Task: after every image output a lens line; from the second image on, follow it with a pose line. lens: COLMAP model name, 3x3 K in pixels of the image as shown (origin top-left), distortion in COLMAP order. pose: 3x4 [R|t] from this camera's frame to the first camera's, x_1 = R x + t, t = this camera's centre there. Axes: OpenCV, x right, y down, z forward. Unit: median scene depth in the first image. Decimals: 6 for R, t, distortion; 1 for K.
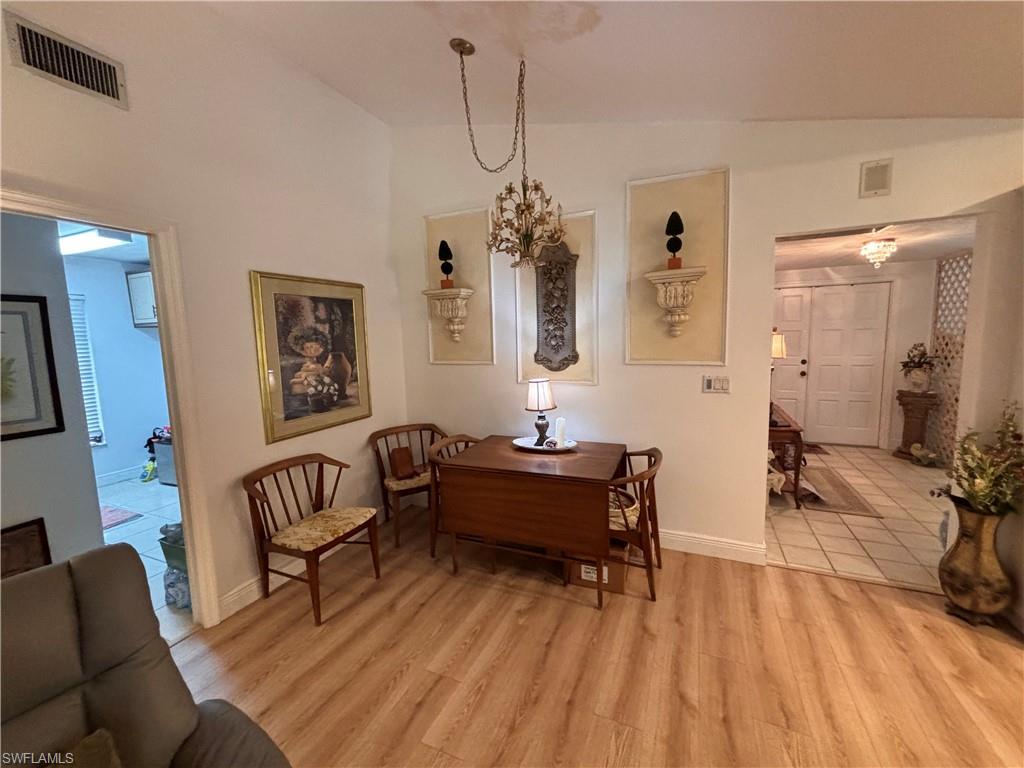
lens RADIAL K [[416.5, 0, 512.2], [0, 416.5, 381.0], [0, 0, 1]] dist [0.007724, 0.000090]
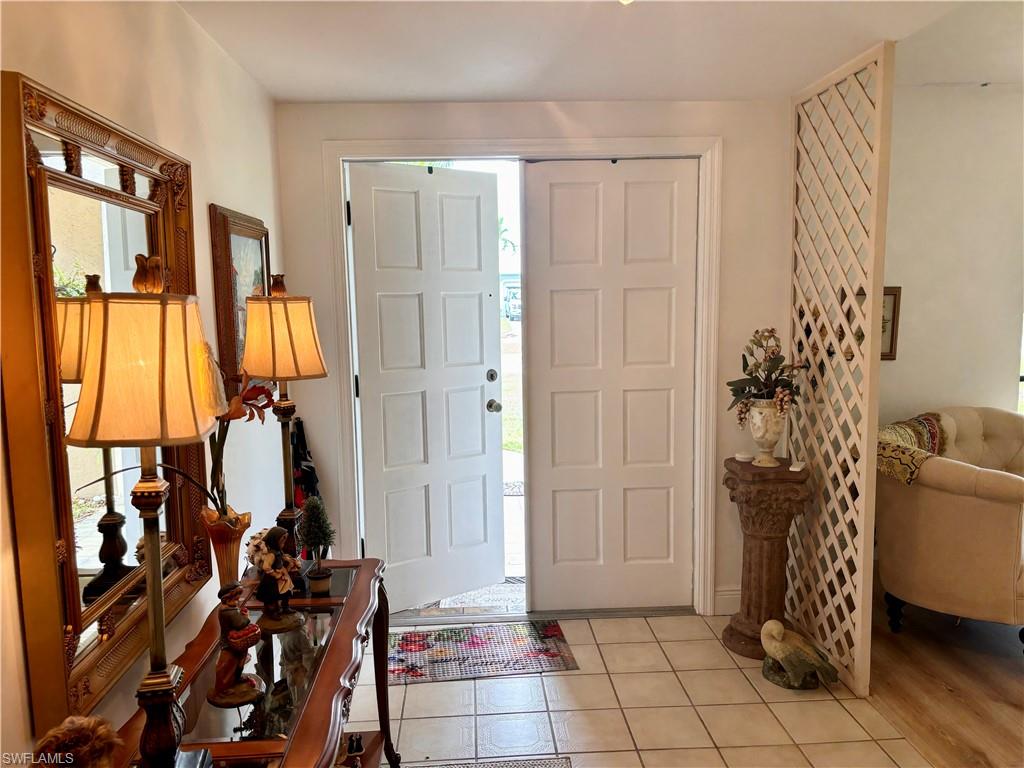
lens RADIAL K [[774.7, 0, 511.4], [0, 774.7, 385.1], [0, 0, 1]] dist [0.030098, -0.020585]
pose [[0.894142, -0.040781, 0.445923, 0.480630], [0.041654, 0.999101, 0.007849, -0.056173], [-0.445842, 0.011557, 0.895037, 0.506013]]
